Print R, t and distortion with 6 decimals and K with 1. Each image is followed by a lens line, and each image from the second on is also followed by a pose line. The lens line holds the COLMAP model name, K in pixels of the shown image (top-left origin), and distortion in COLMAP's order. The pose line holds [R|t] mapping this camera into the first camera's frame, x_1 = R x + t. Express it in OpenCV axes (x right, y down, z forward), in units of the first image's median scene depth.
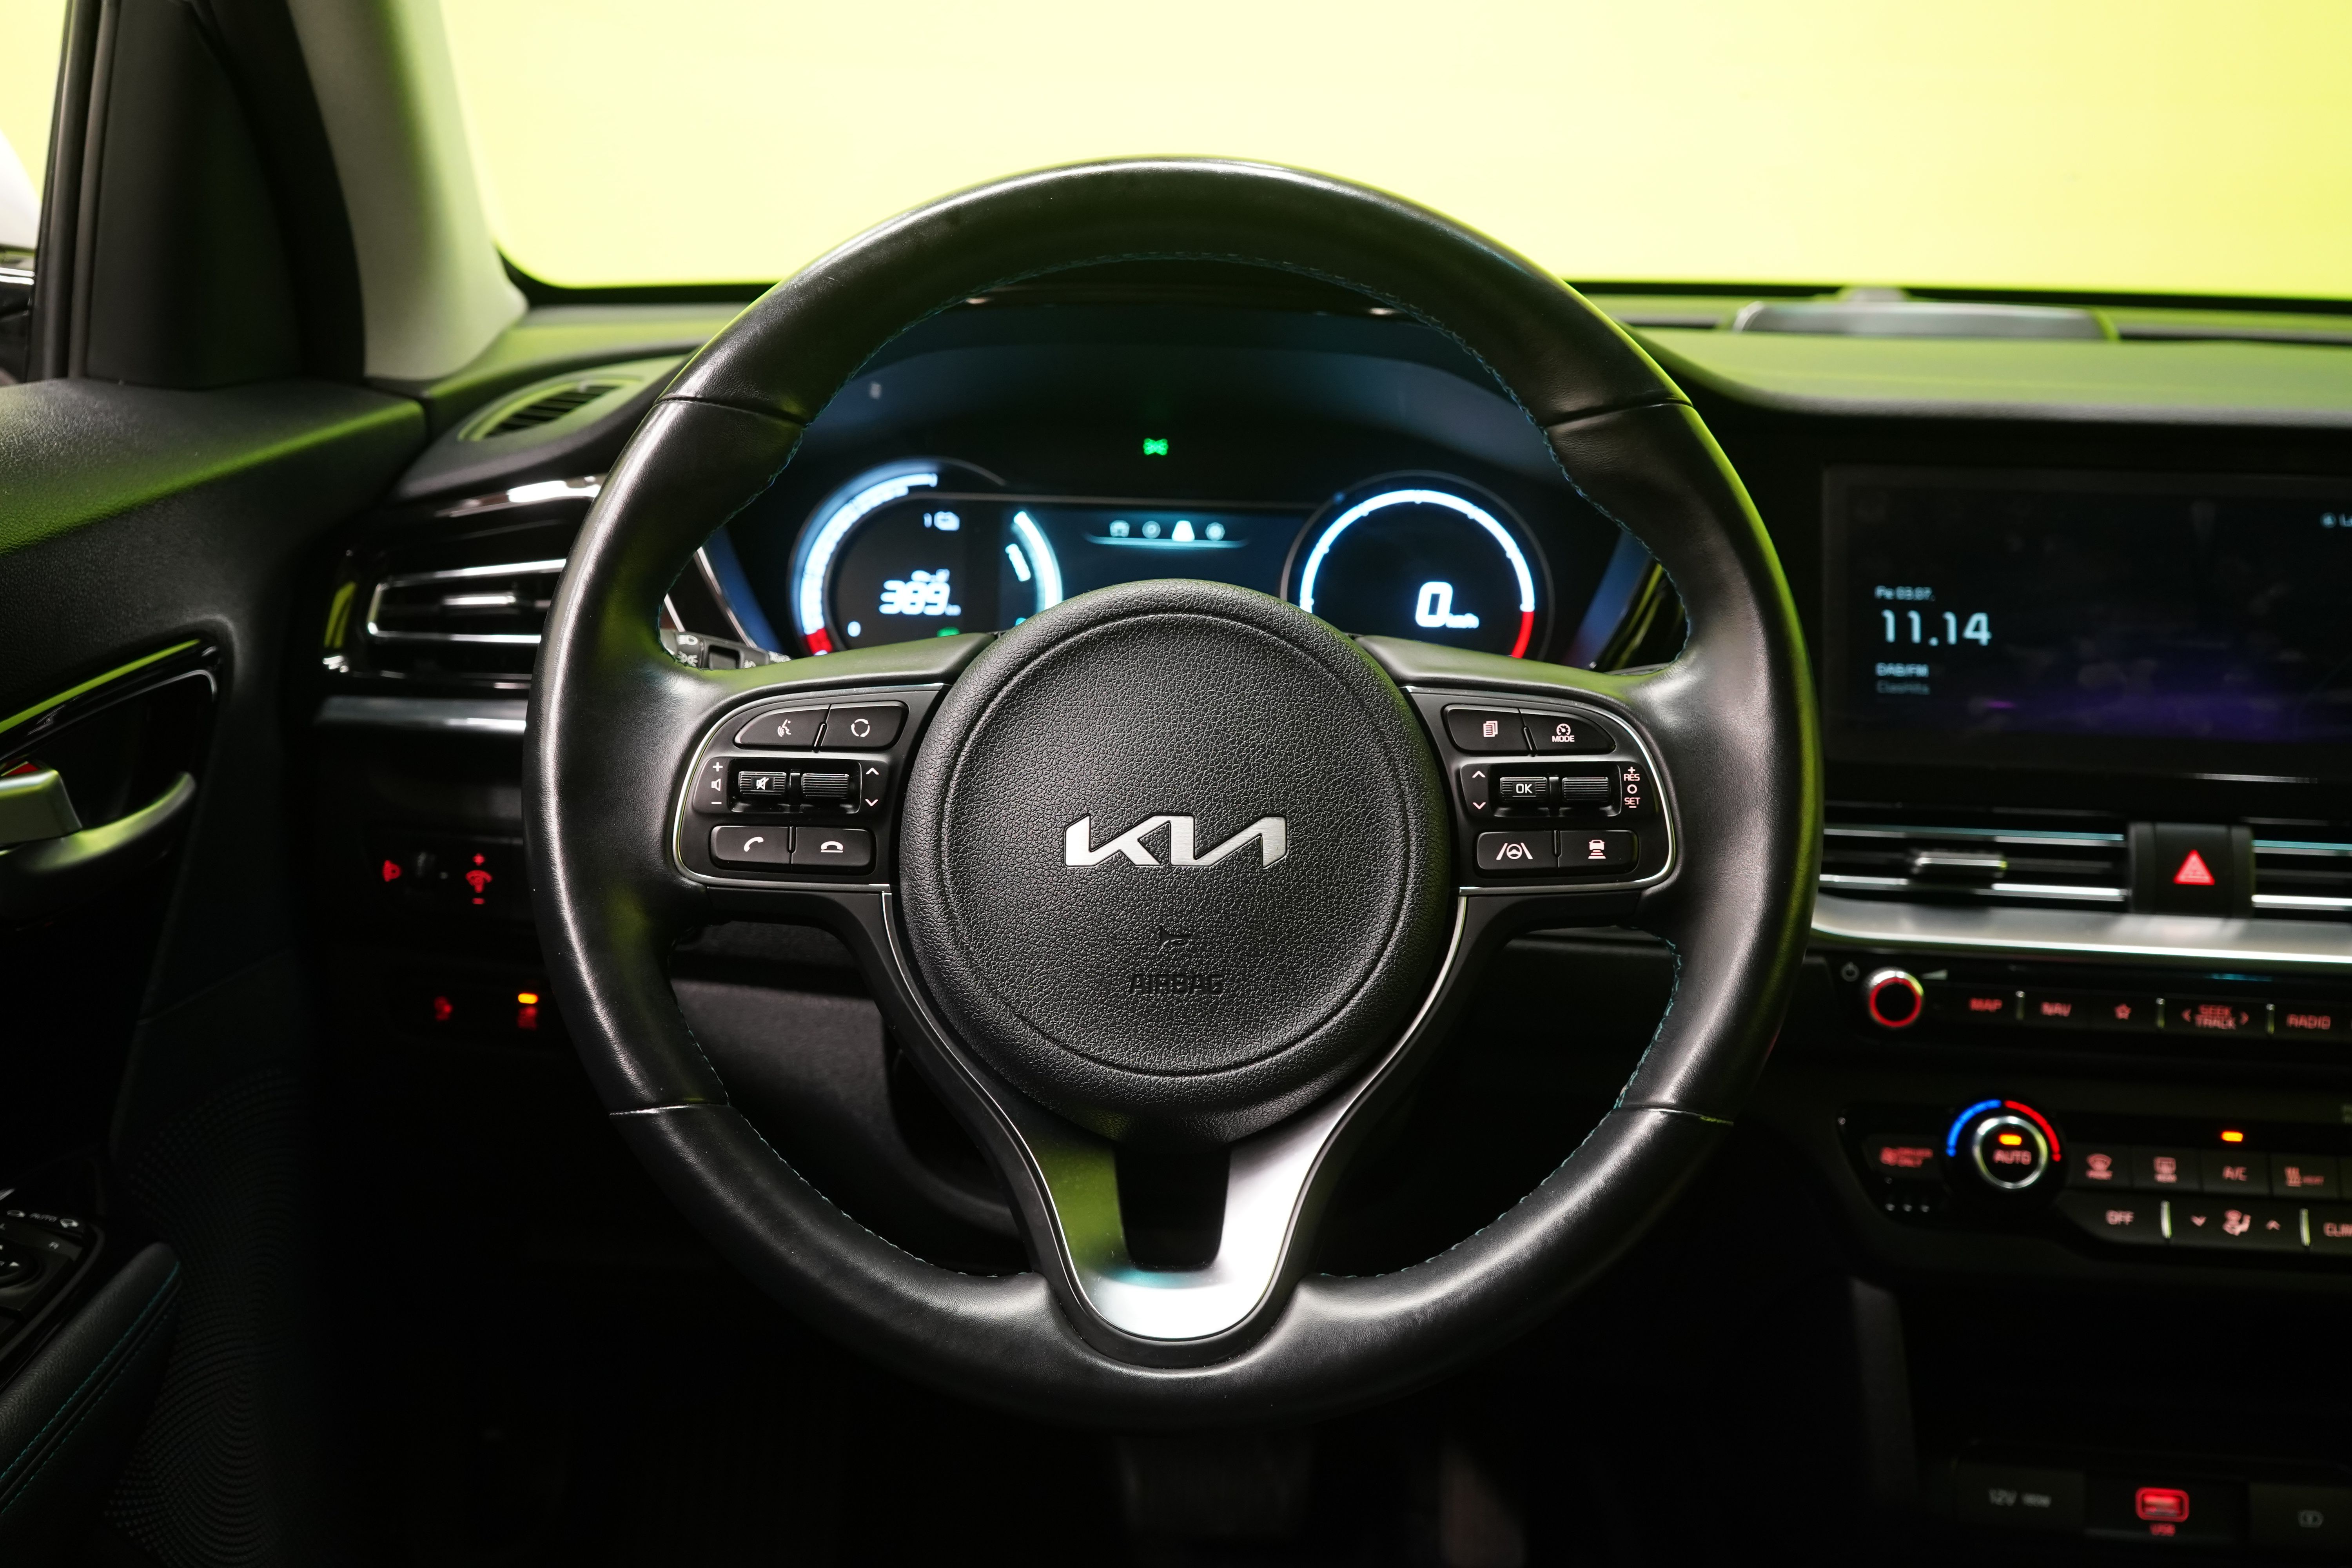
lens RADIAL K [[2432.7, 0, 1174.1], [0, 2432.7, 783.9], [0, 0, 1]] dist [0.019850, 0.000000]
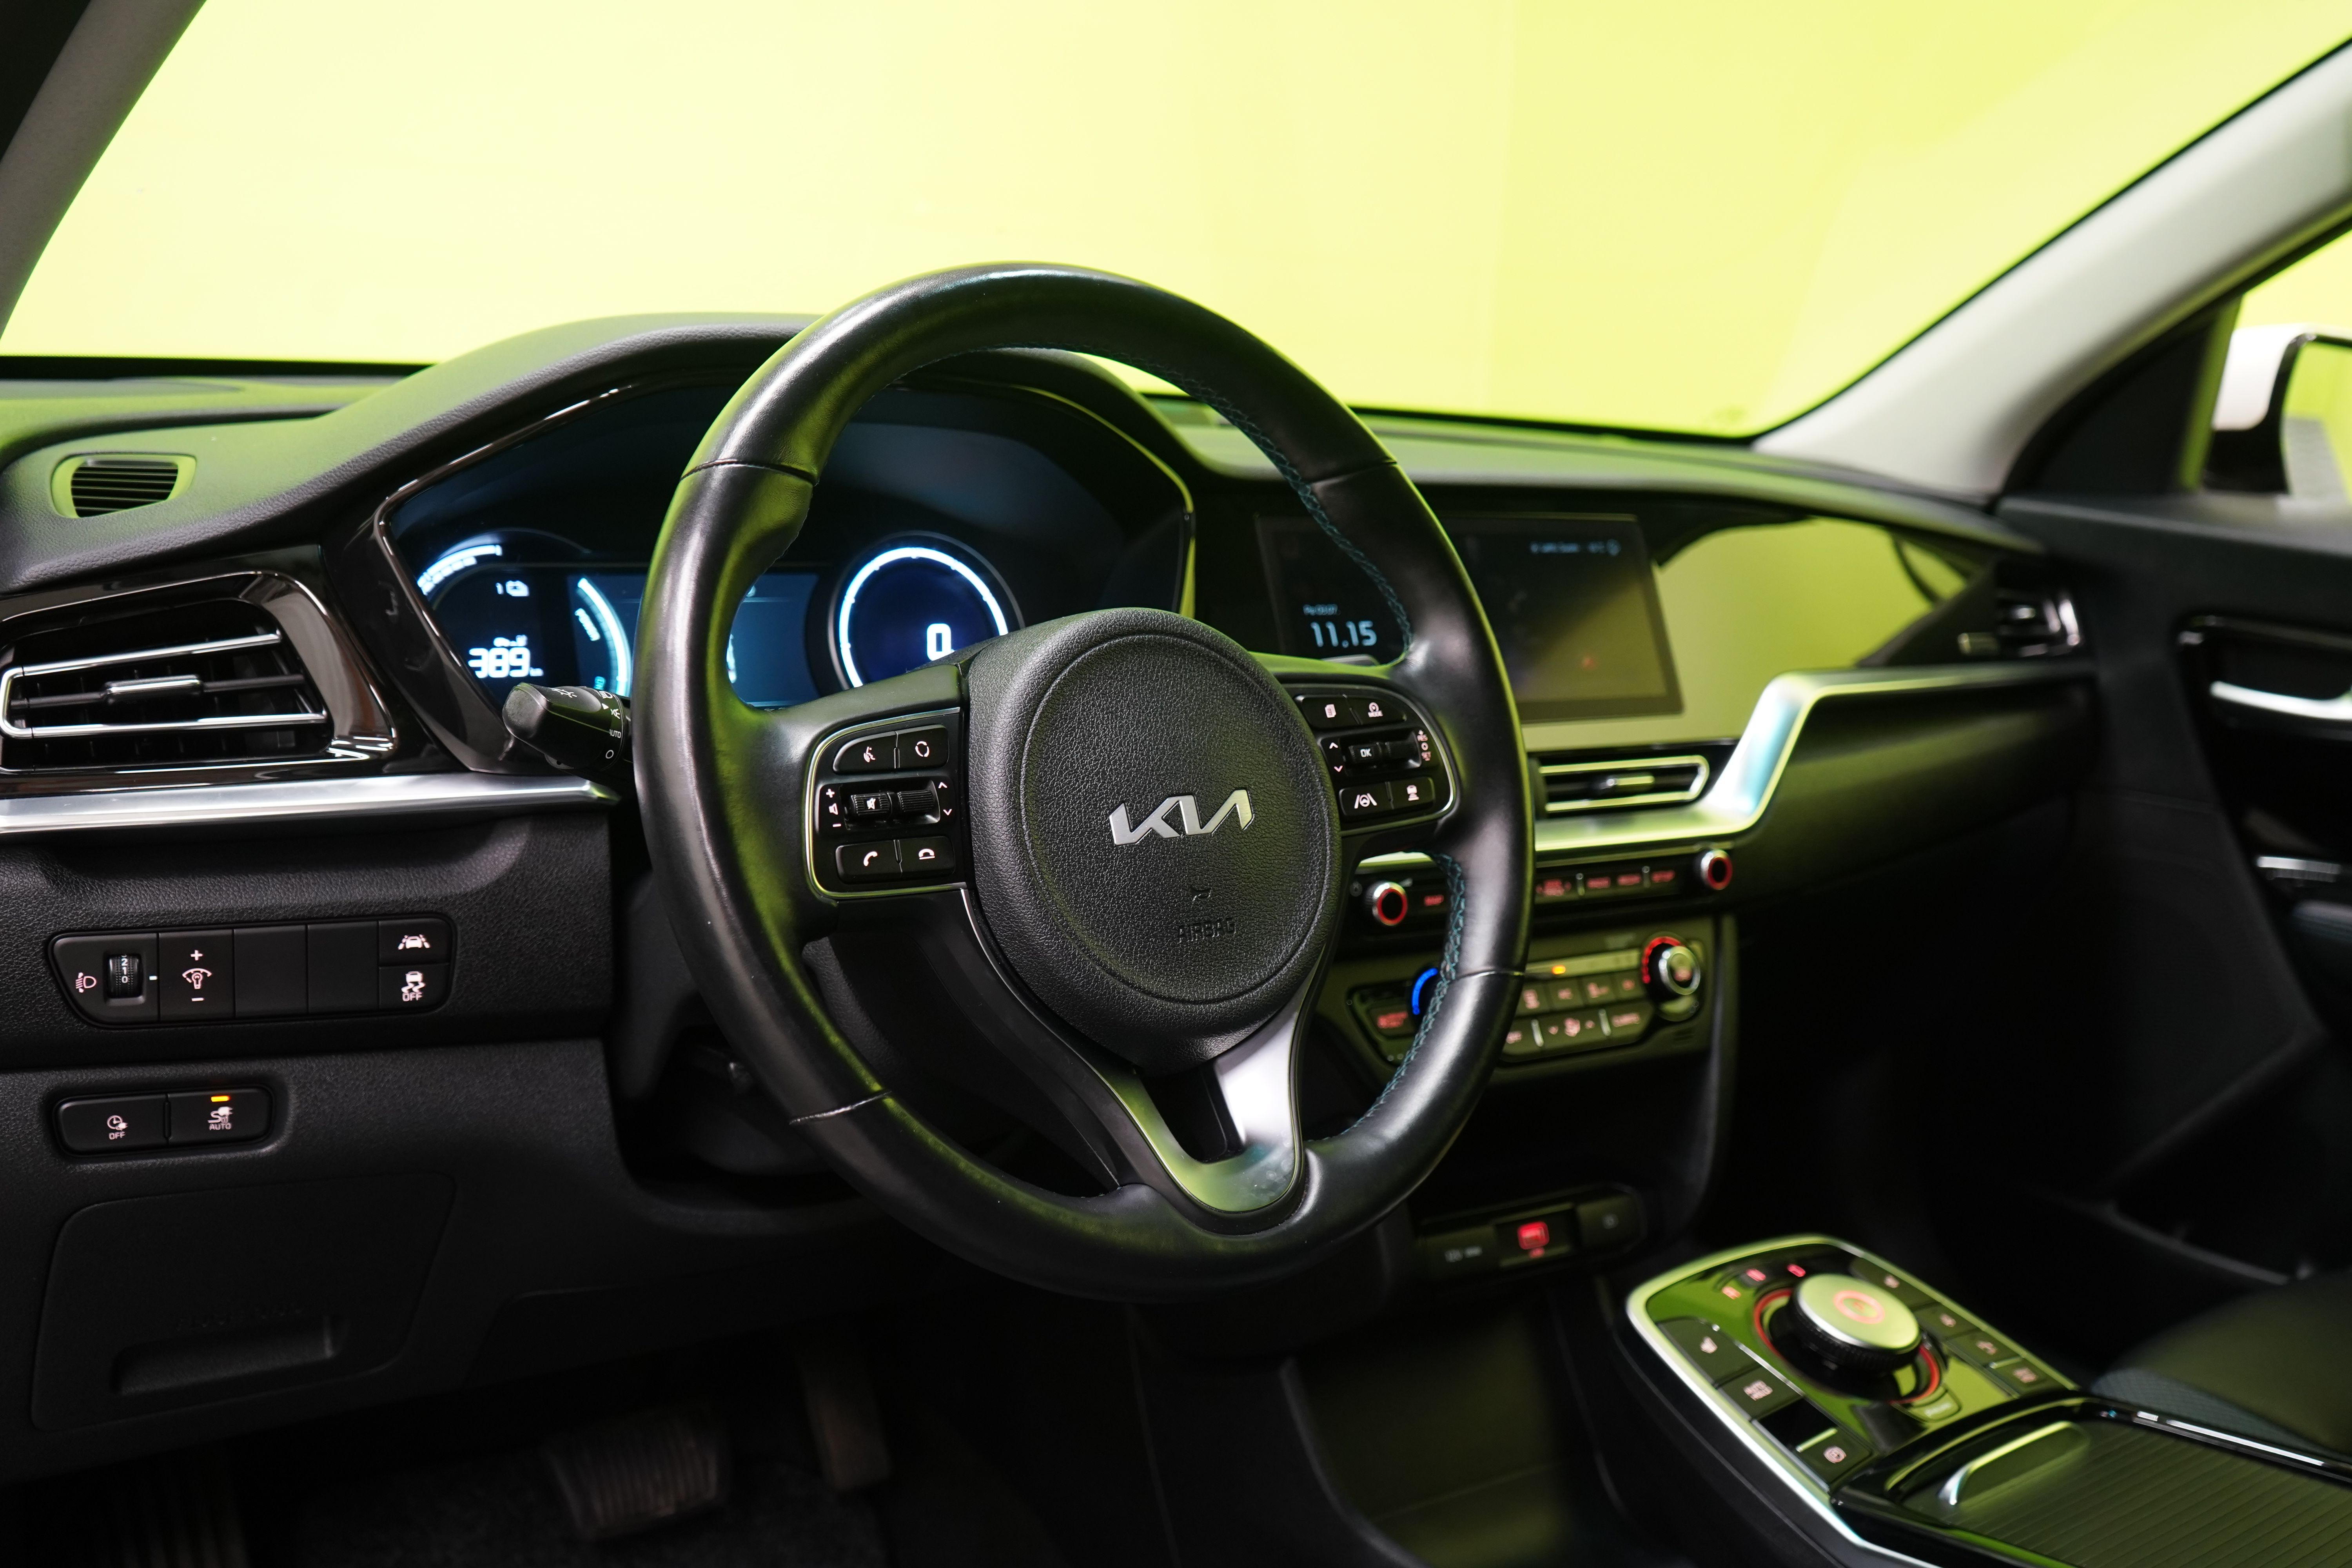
lens RADIAL K [[2209.9, 0, 1179.0], [0, 2209.9, 804.2], [0, 0, 1]] dist [0.035334, 0.000000]
pose [[0.792227, -0.097117, 0.602449, -0.526510], [0.107253, 0.994046, 0.019204, -0.003448], [-0.600727, 0.049400, 0.797926, 0.077671]]
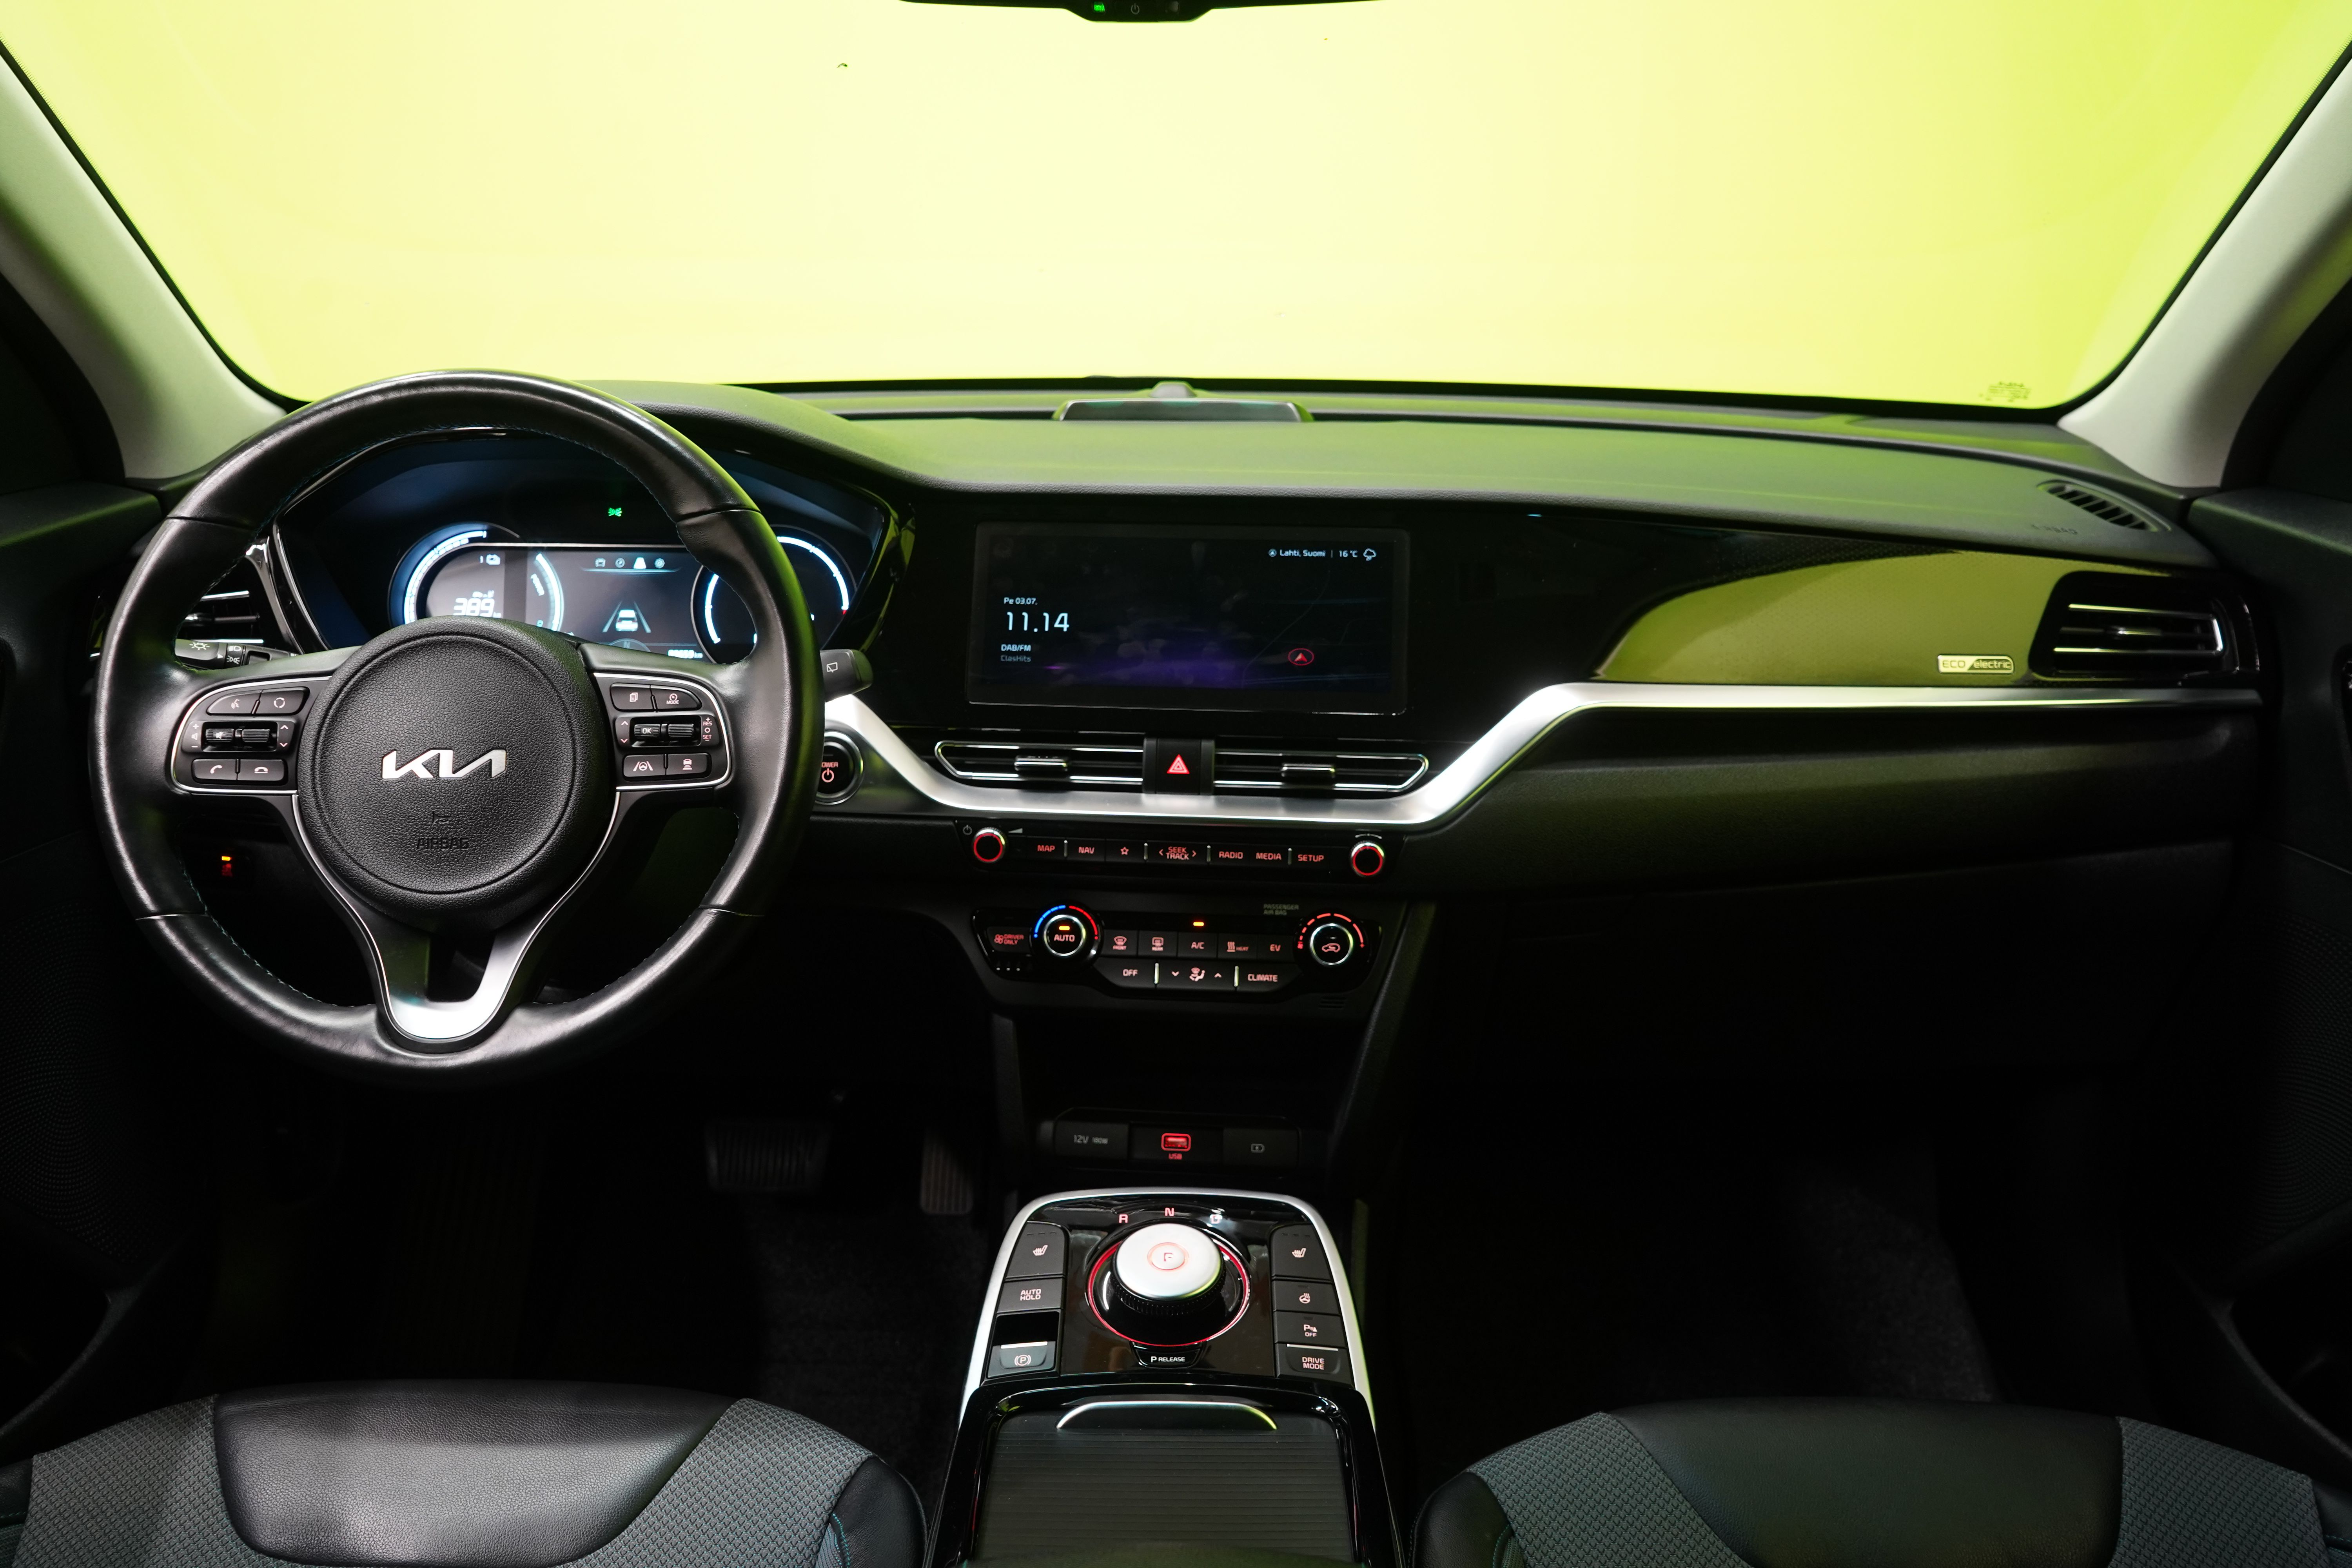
lens RADIAL K [[1916.7, 0, 1169.7], [0, 1916.7, 789.0], [0, 0, 1]] dist [-0.013826, 0.016950]
pose [[0.999785, -0.015685, -0.013529, 0.428928], [0.016383, 0.998454, 0.053115, -0.018797], [0.012675, -0.053325, 0.998497, -0.311516]]
